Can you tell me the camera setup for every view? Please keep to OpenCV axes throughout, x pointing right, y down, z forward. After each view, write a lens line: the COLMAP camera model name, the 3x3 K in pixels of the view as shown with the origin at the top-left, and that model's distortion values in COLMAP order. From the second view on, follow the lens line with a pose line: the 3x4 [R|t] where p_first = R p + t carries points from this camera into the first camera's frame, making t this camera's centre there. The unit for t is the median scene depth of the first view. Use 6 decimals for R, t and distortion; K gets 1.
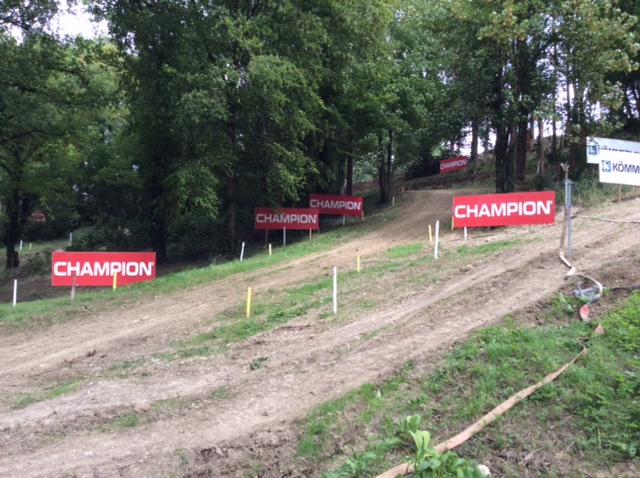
lens RADIAL K [[569.1, 0, 320.0], [0, 569.1, 239.0], [0, 0, 1]] dist [0.132153, -0.223935]
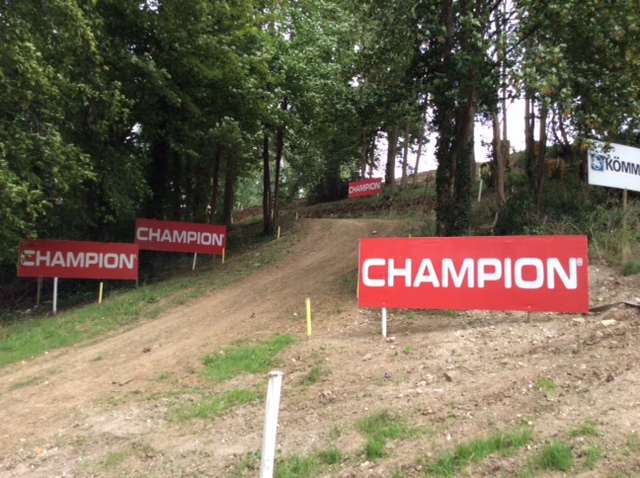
lens RADIAL K [[569.1, 0, 320.0], [0, 569.1, 239.0], [0, 0, 1]] dist [0.132153, -0.223935]
pose [[0.988298, 0.032244, 0.149086, 0.114629], [-0.025646, 0.998613, -0.045974, -0.044041], [-0.150362, 0.041613, 0.987755, 0.476350]]
